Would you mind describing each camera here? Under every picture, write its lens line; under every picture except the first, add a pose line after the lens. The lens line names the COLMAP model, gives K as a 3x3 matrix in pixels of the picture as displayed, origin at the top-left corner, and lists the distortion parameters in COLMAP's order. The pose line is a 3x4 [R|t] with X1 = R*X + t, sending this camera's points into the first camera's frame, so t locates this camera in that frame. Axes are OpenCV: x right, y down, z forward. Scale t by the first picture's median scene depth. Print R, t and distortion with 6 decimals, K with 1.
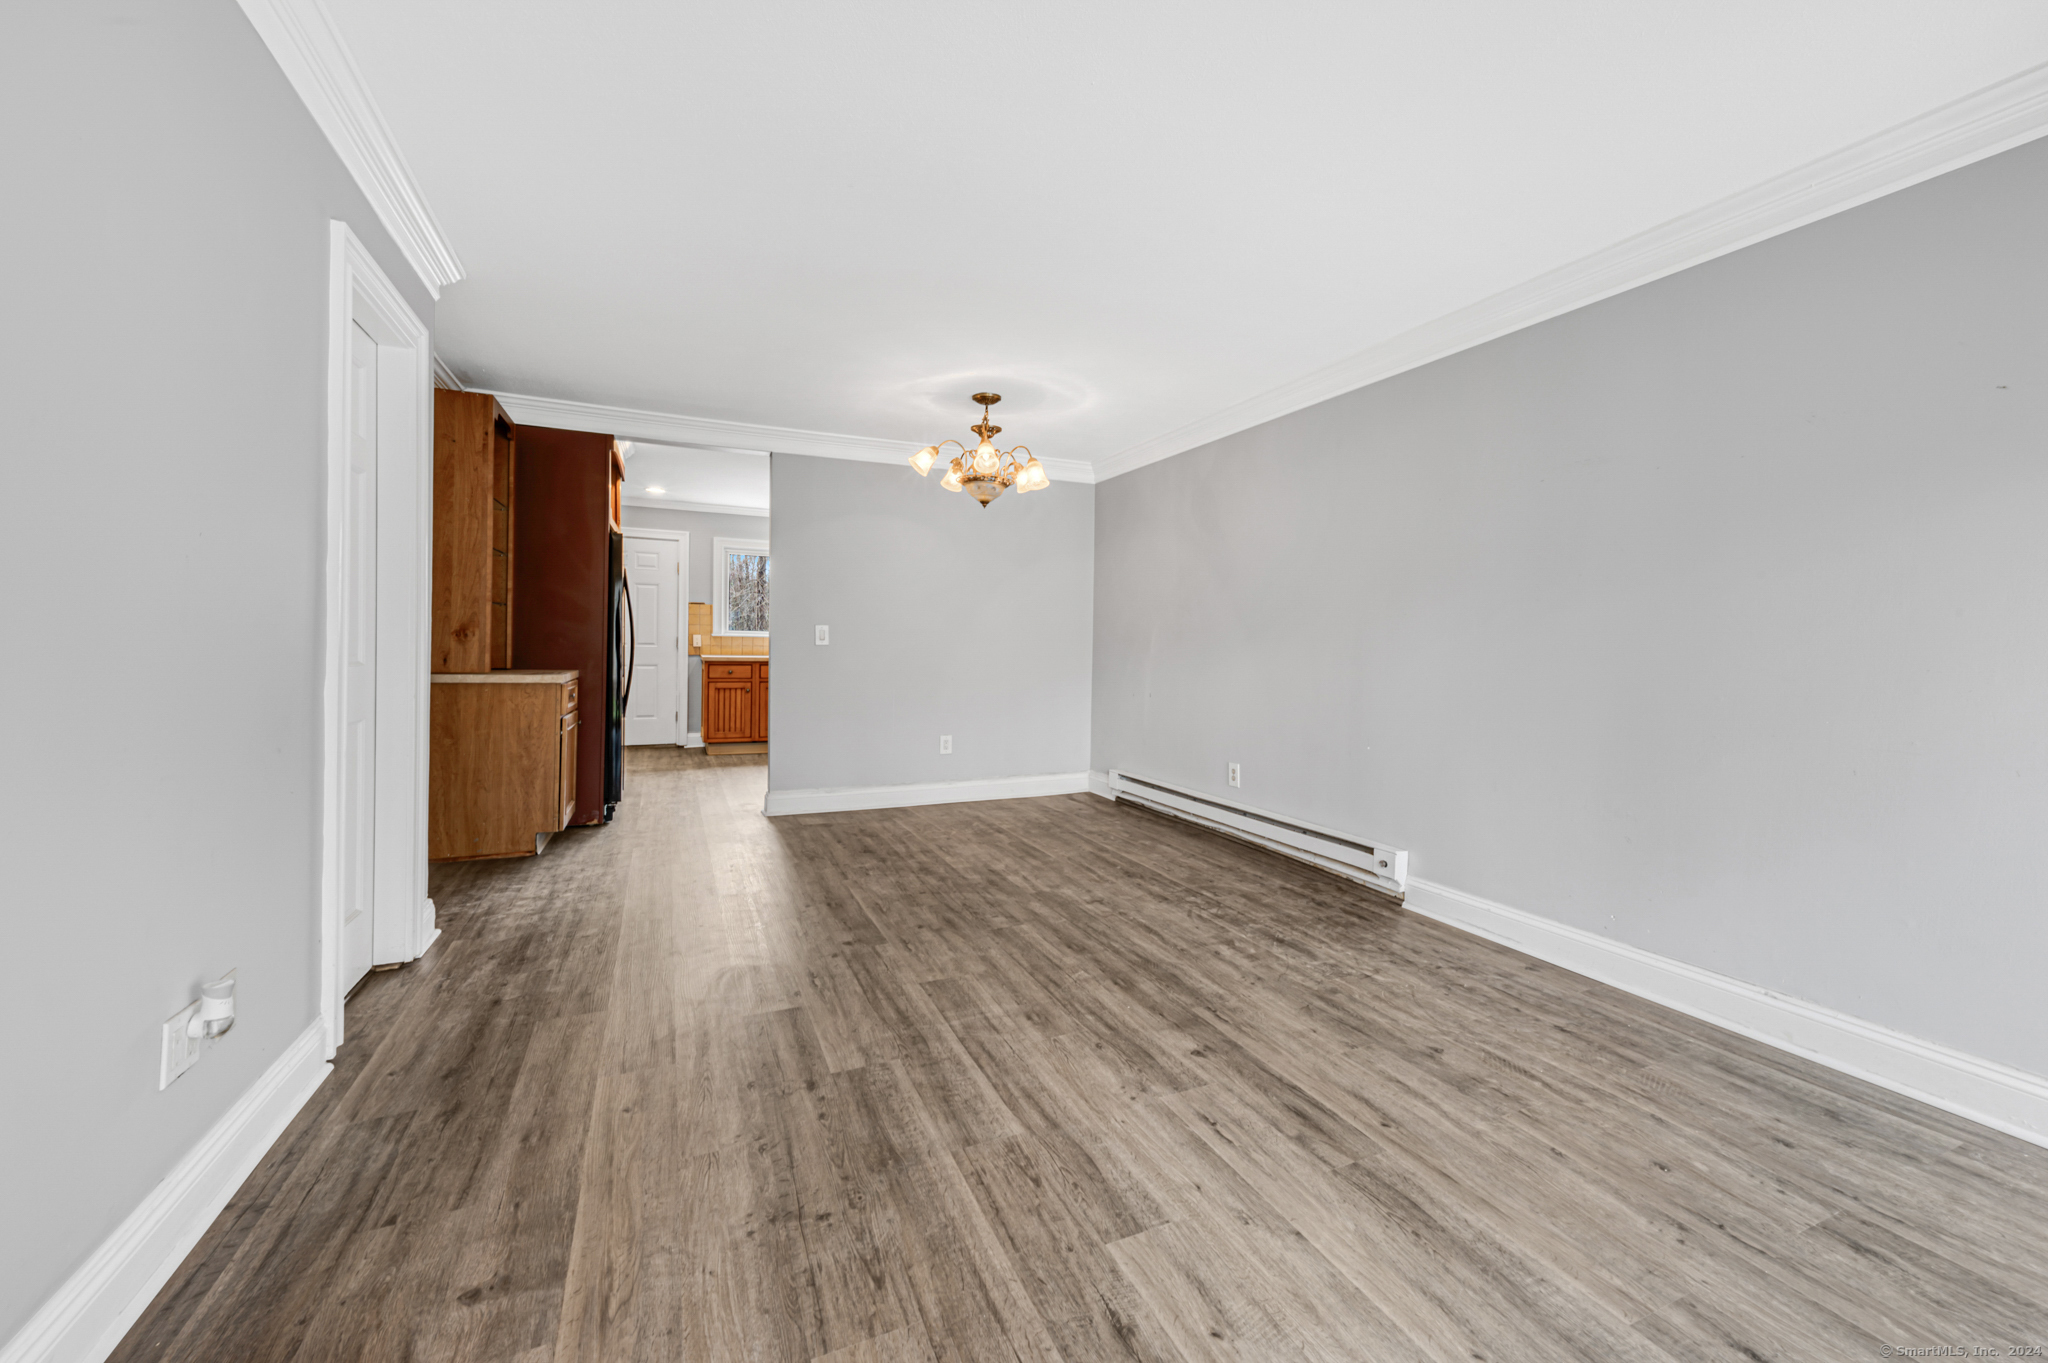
lens RADIAL K [[798.1, 0, 1022.4], [0, 798.1, 648.0], [0, 0, 1]] dist [0.015460, -0.000214]
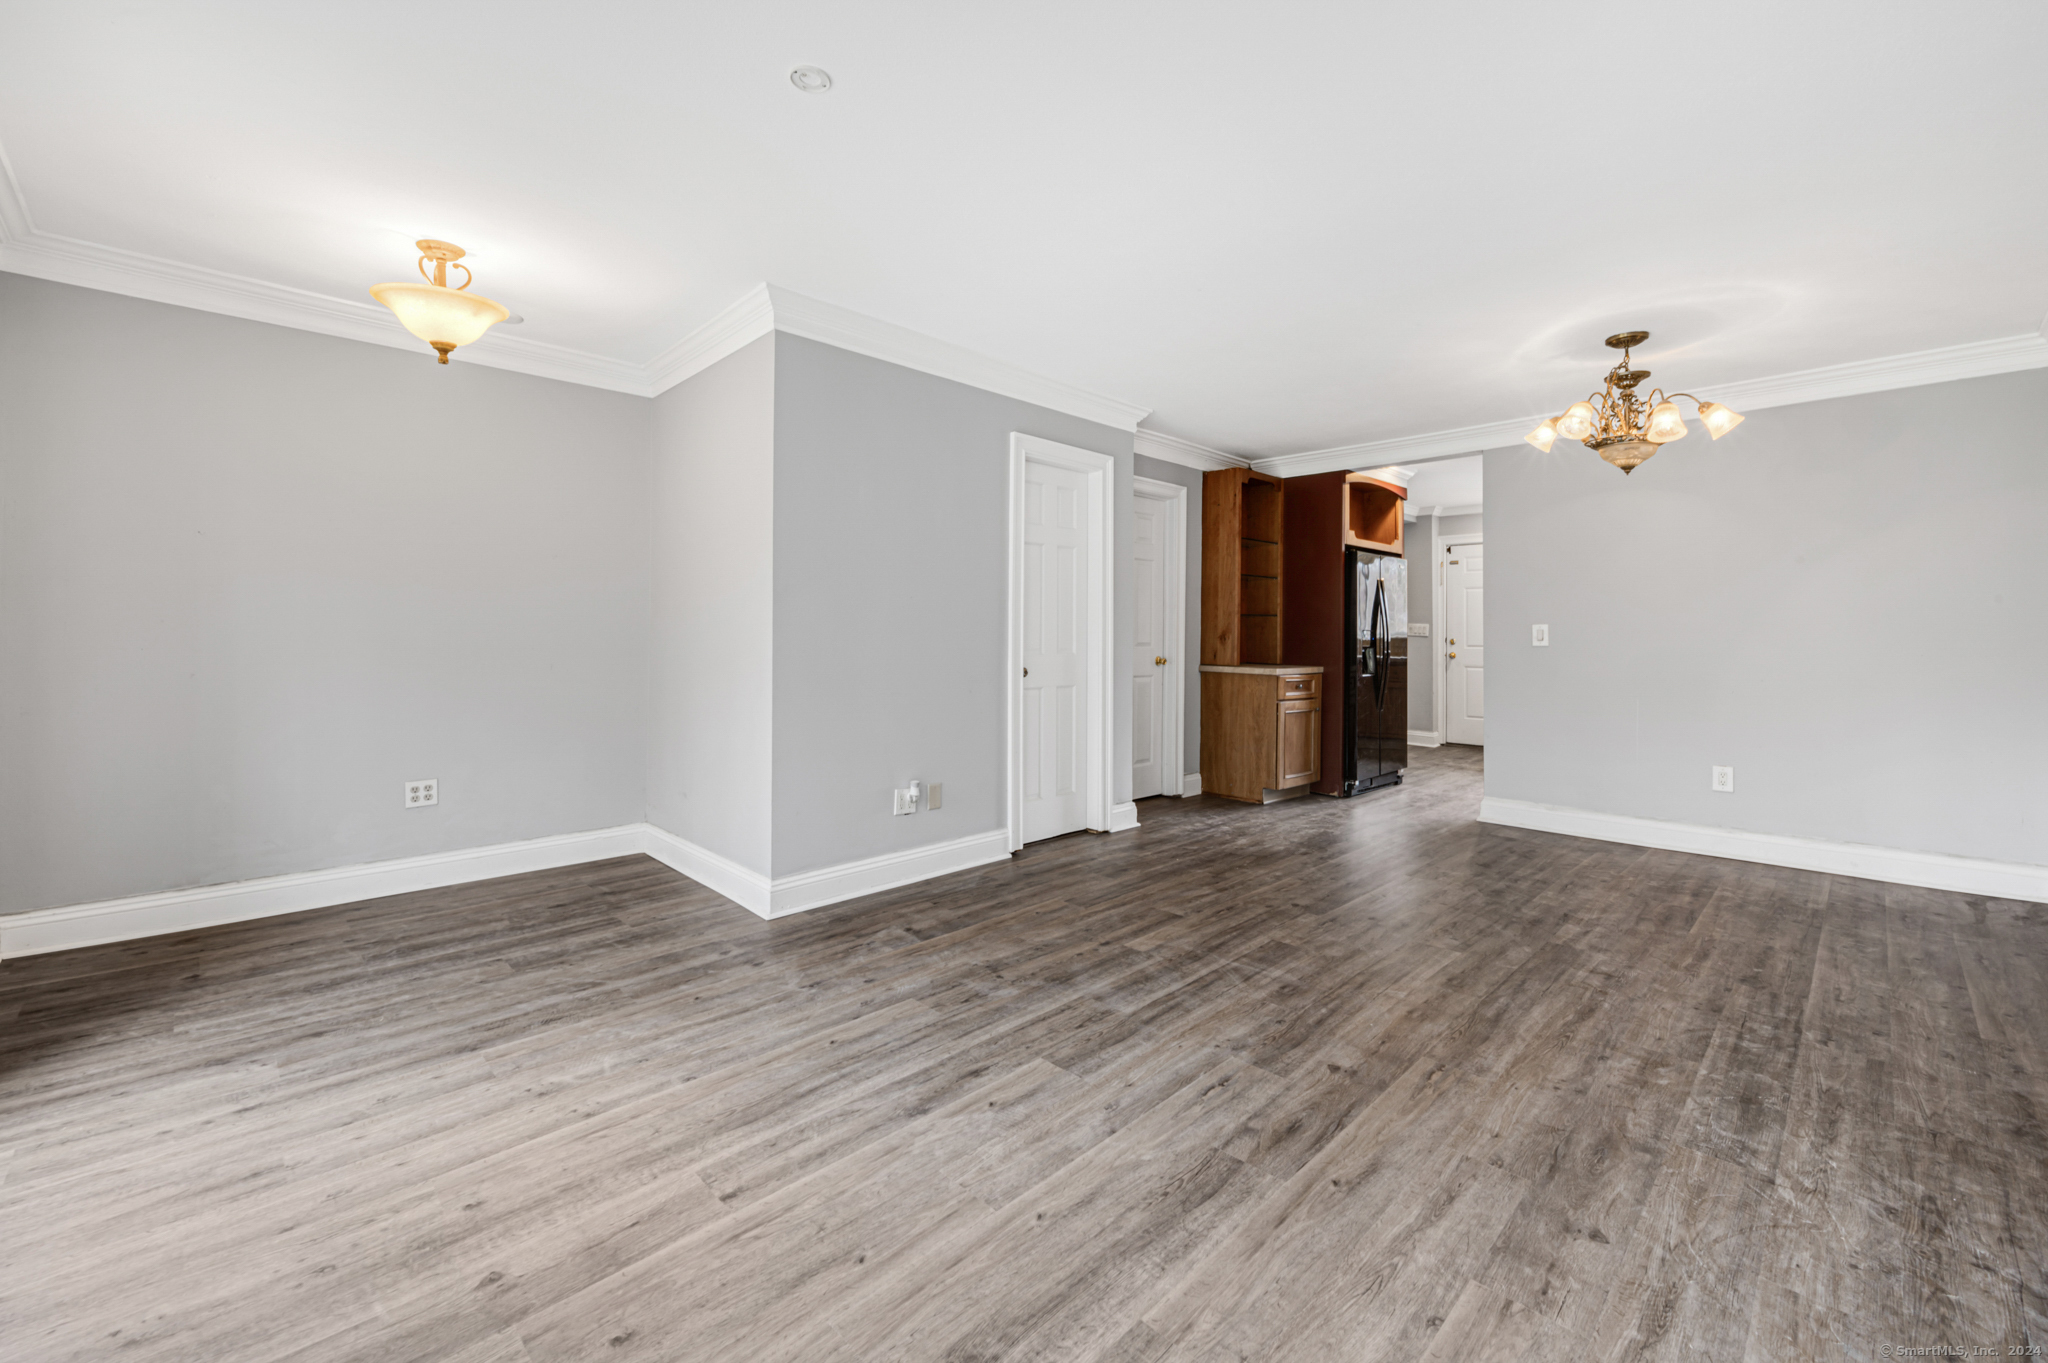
lens RADIAL K [[840.2, 0, 1060.4], [0, 840.2, 625.0], [0, 0, 1]] dist [-0.000154, 0.000025]
pose [[0.371415, -0.024367, -0.928147, 0.796129], [-0.007895, 0.999537, -0.029401, 0.008358], [0.928433, 0.018248, 0.371050, 0.243145]]
